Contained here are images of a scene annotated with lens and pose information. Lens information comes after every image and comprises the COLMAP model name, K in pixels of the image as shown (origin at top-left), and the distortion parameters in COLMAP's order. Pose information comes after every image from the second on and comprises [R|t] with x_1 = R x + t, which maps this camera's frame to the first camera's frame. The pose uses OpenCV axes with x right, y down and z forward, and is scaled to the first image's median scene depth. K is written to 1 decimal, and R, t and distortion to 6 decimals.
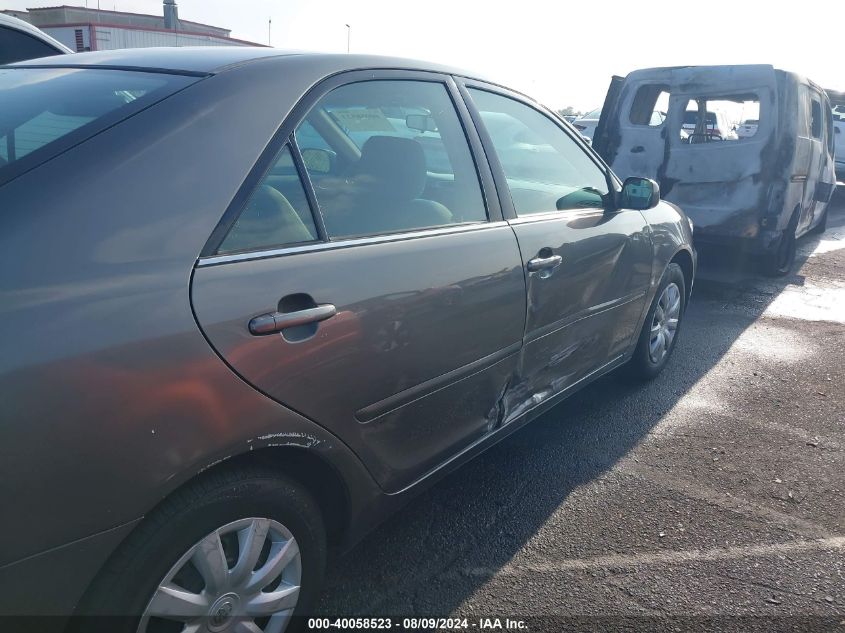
lens RADIAL K [[664.1, 0, 422.8], [0, 664.1, 321.0], [0, 0, 1]] dist [-0.002481, -0.000216]
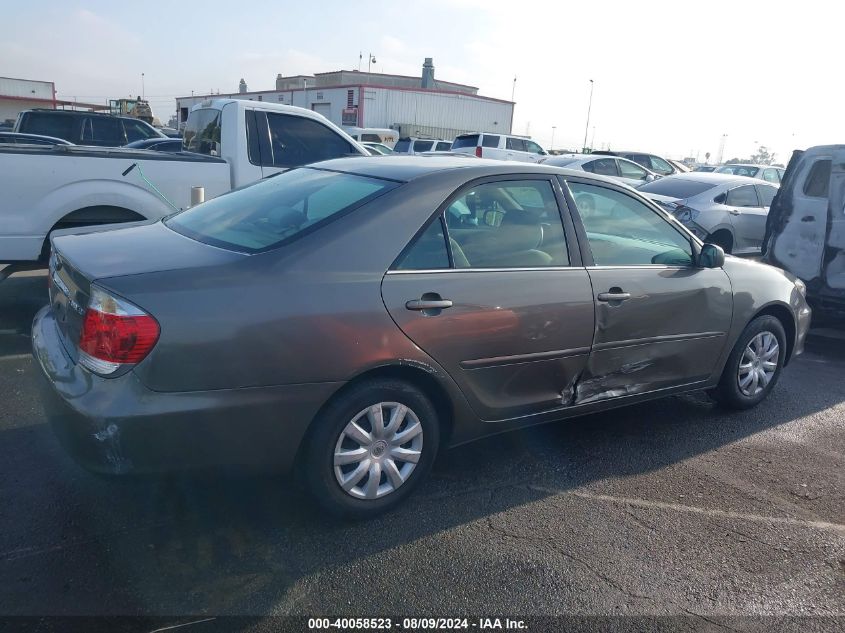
lens RADIAL K [[664.1, 0, 422.8], [0, 664.1, 321.0], [0, 0, 1]] dist [-0.002481, -0.000216]
pose [[0.941971, 0.093925, -0.322285, 0.263613], [-0.116274, 0.991919, -0.050765, 0.090026], [0.314913, 0.085292, 0.945280, -0.537725]]
